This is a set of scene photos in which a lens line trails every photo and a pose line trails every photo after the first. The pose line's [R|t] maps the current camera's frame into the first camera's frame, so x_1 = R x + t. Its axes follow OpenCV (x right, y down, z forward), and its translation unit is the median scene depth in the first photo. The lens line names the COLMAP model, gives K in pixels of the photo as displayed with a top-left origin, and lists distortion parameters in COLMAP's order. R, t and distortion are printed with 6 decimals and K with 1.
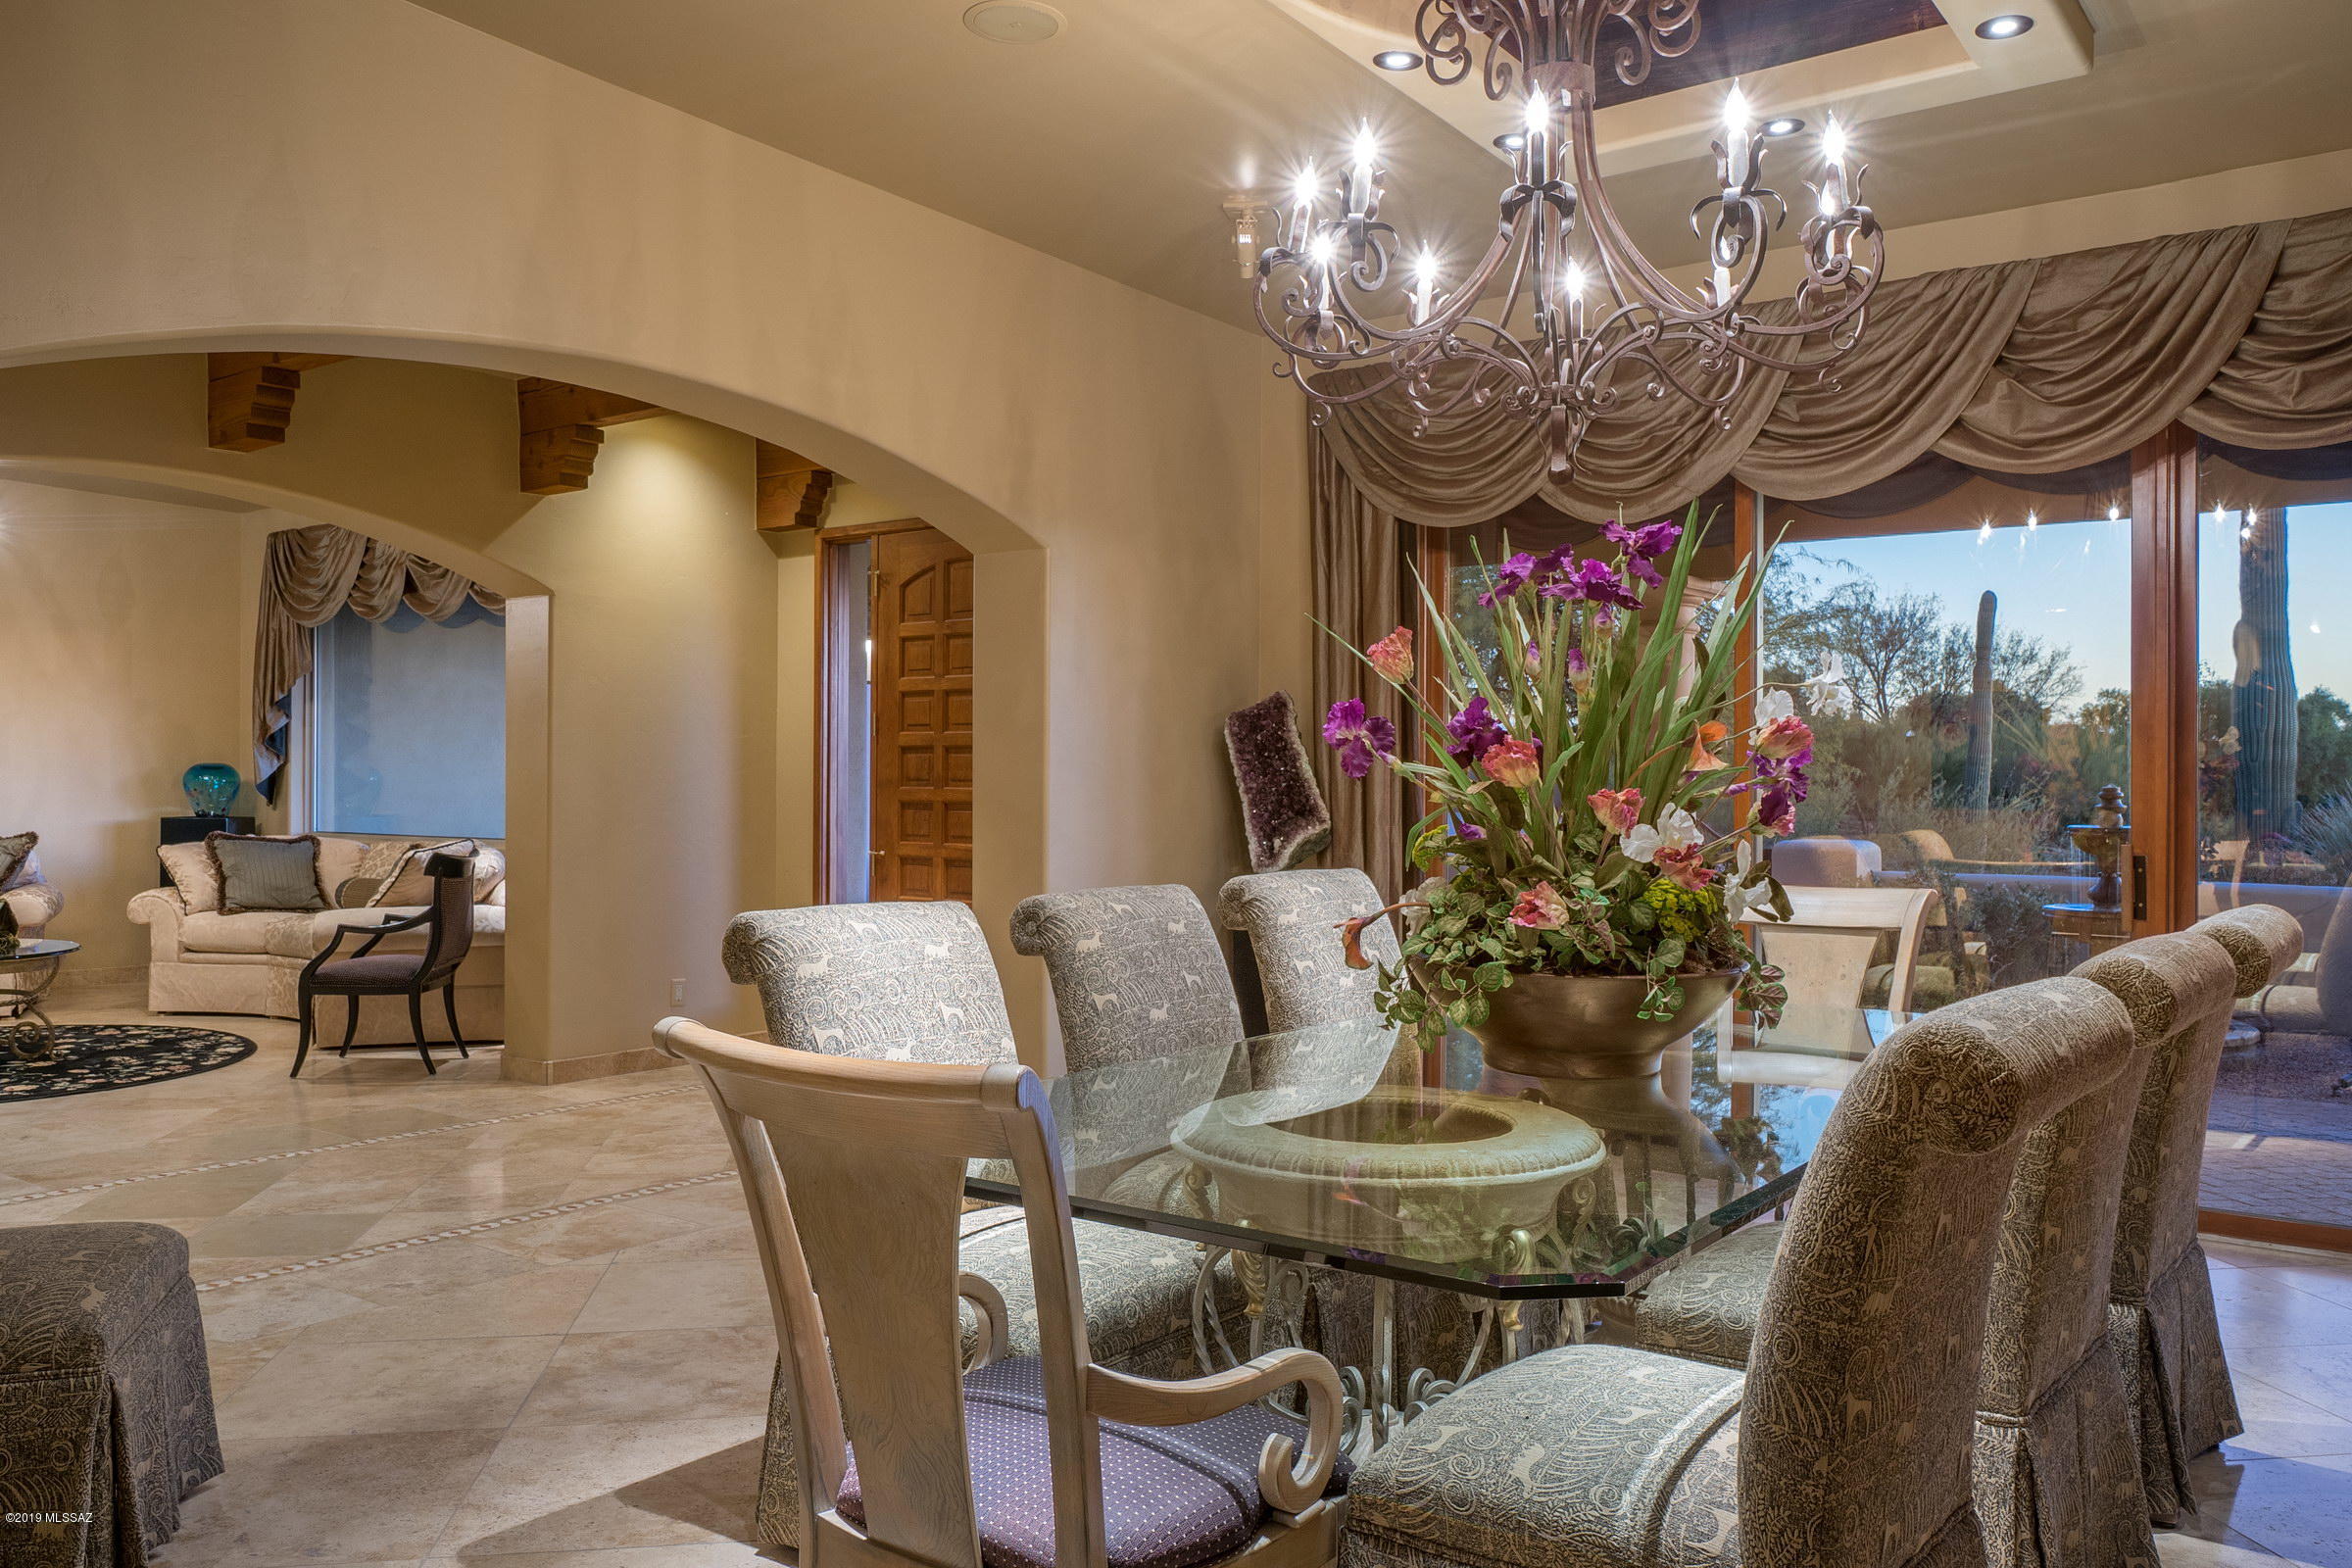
lens RADIAL K [[1811.0, 0, 1176.0], [0, 1811.0, 784.0], [0, 0, 1]] dist [-0.002281, 0.003406]
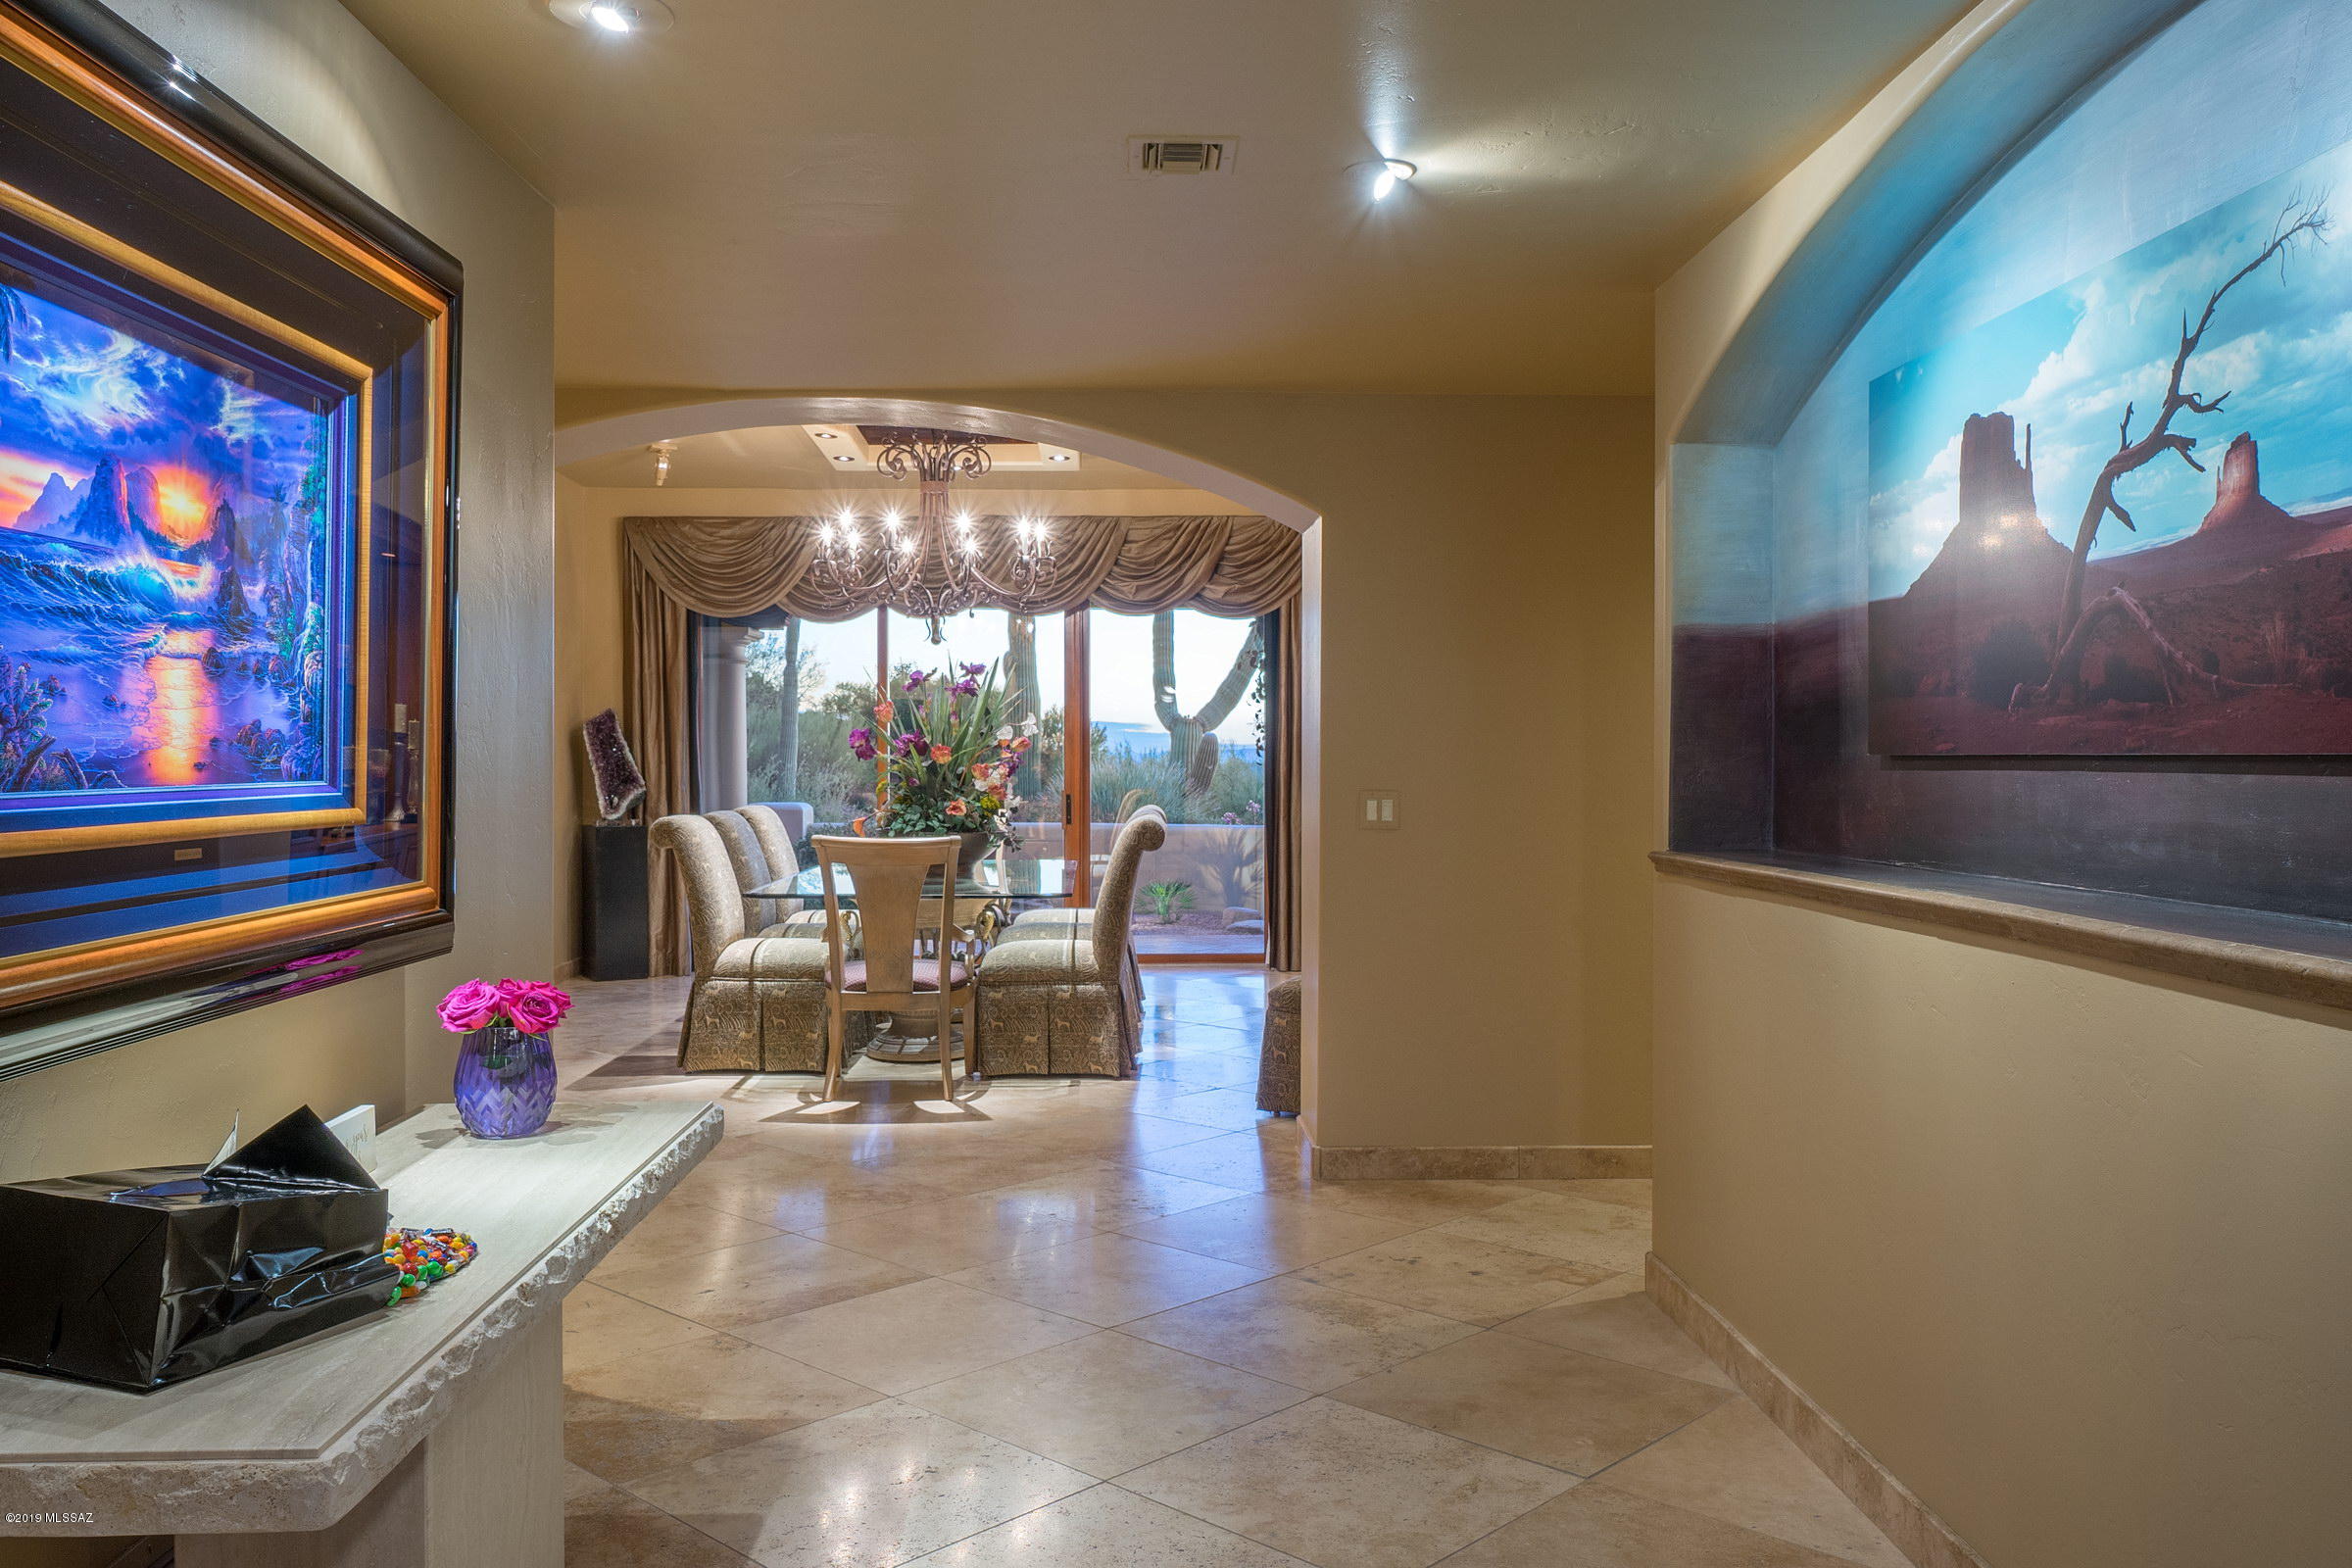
lens RADIAL K [[1811.0, 0, 1176.0], [0, 1811.0, 784.0], [0, 0, 1]] dist [-0.002281, 0.003406]
pose [[0.781599, -0.011364, 0.623678, -0.770108], [0.004671, 0.999913, 0.012365, 0.000332], [-0.623764, -0.006751, 0.781584, -0.828296]]
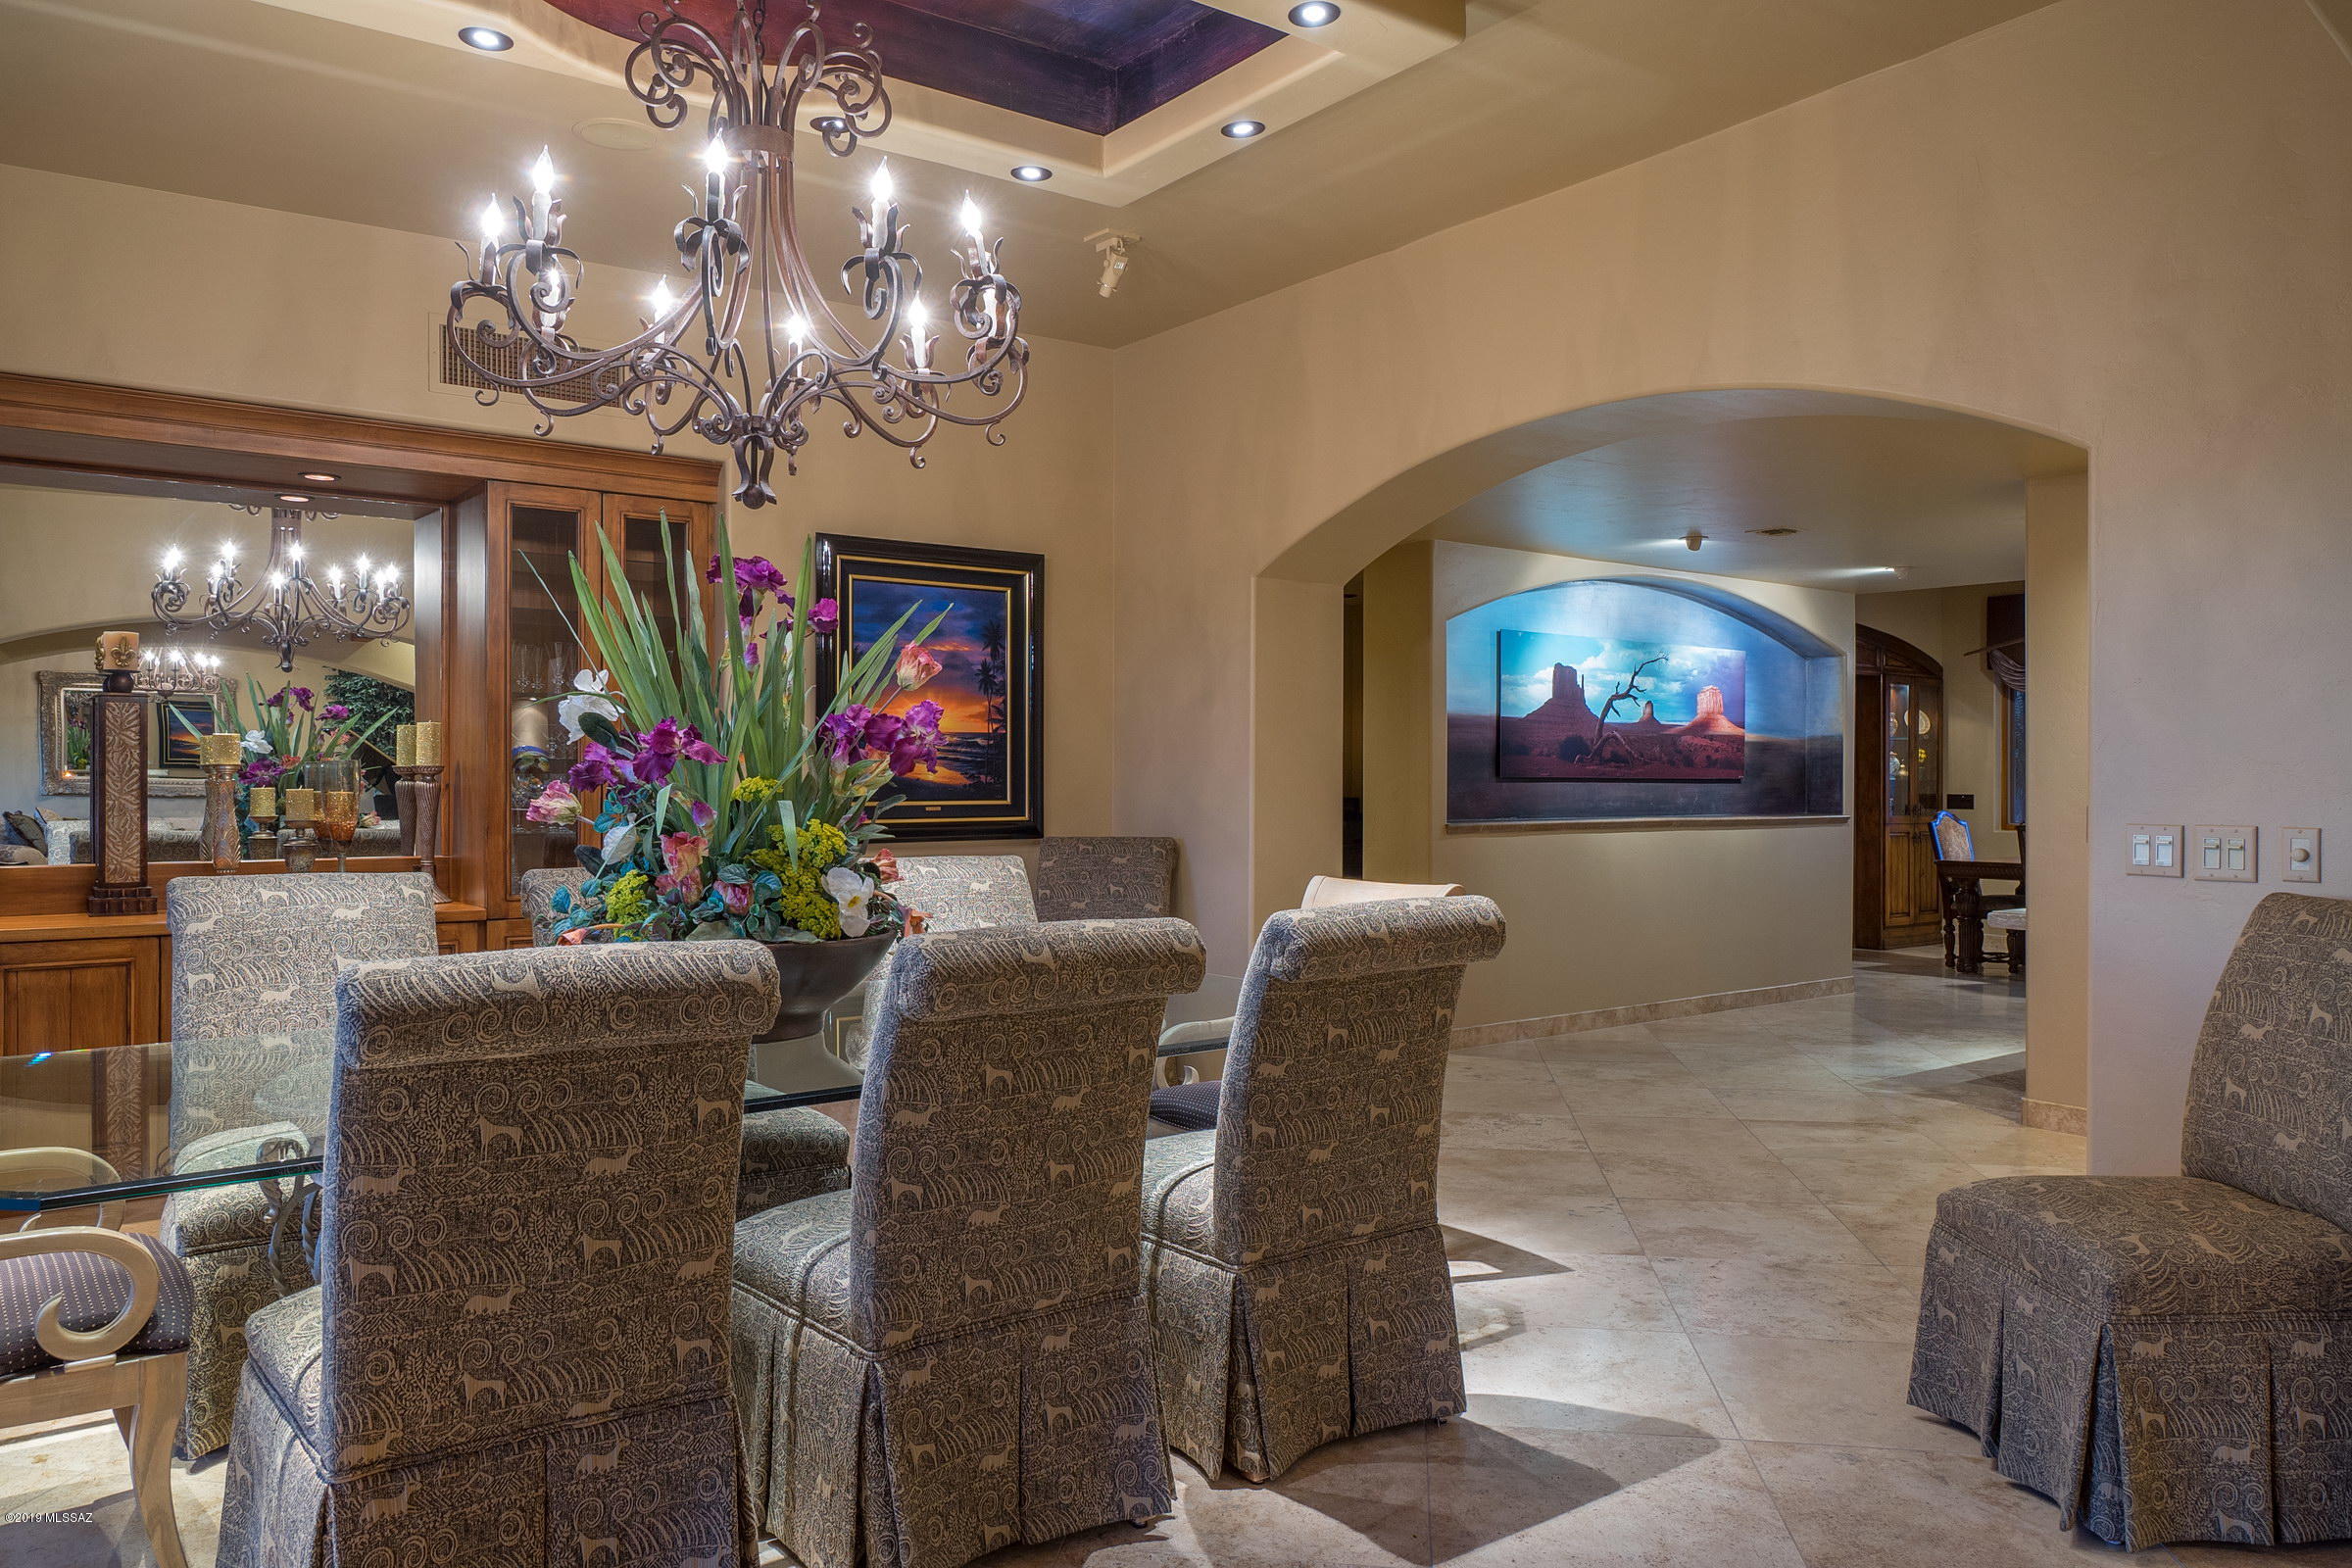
lens RADIAL K [[1629.4, 0, 1176.0], [0, 1629.4, 784.0], [0, 0, 1]] dist [-0.002957, -0.001677]
pose [[-0.962492, -0.007055, 0.271219, -0.212639], [-0.005276, 0.999960, 0.007287, -0.004298], [-0.271260, 0.005583, -0.962490, 1.311450]]
